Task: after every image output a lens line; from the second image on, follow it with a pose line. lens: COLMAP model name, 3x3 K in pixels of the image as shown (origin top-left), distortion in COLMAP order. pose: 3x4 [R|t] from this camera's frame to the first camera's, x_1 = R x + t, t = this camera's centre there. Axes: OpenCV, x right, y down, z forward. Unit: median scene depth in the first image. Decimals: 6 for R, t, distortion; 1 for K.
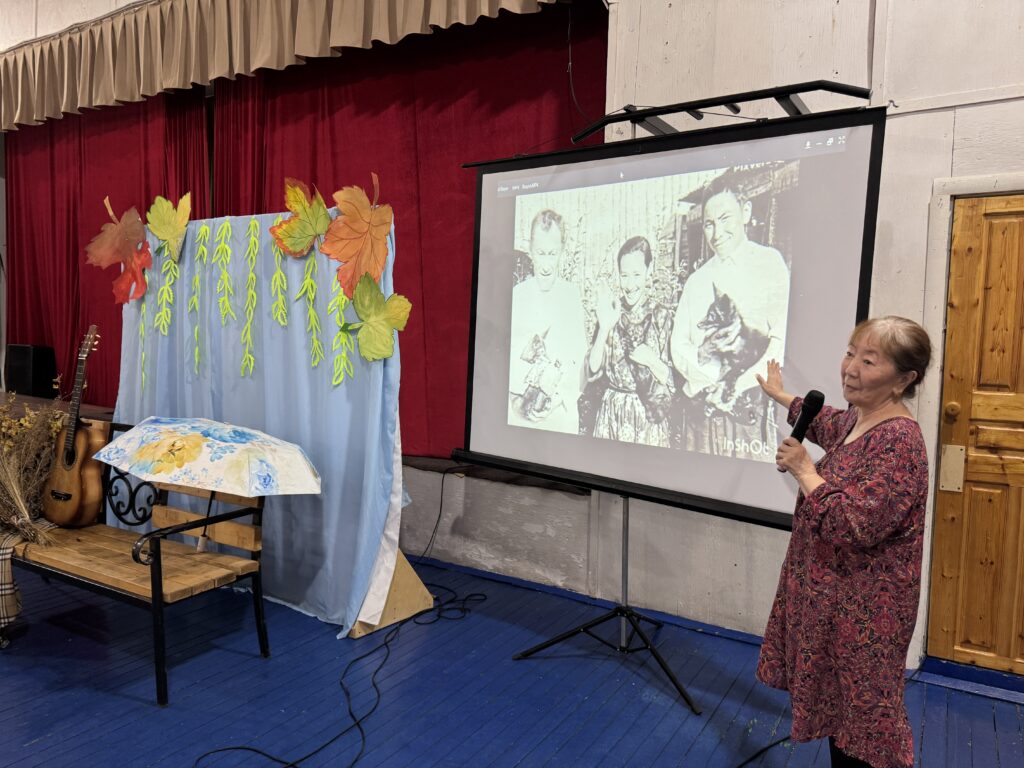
lens RADIAL K [[721.5, 0, 512.0], [0, 721.5, 384.0], [0, 0, 1]] dist [0.002927, -0.000550]
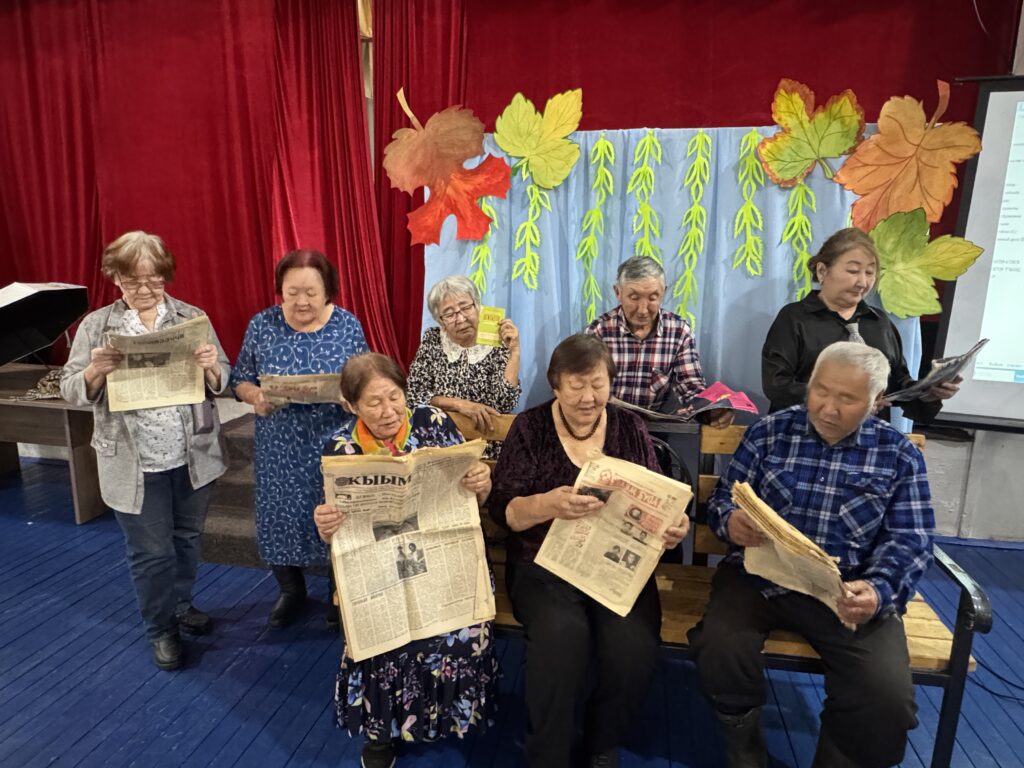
lens RADIAL K [[631.2, 0, 512.0], [0, 631.2, 384.0], [0, 0, 1]] dist [0.014934, -0.003055]
pose [[0.936290, -0.075532, 0.343009, -0.780406], [0.034269, 0.991589, 0.124811, -0.055737], [-0.349551, -0.105104, 0.931003, 0.412749]]
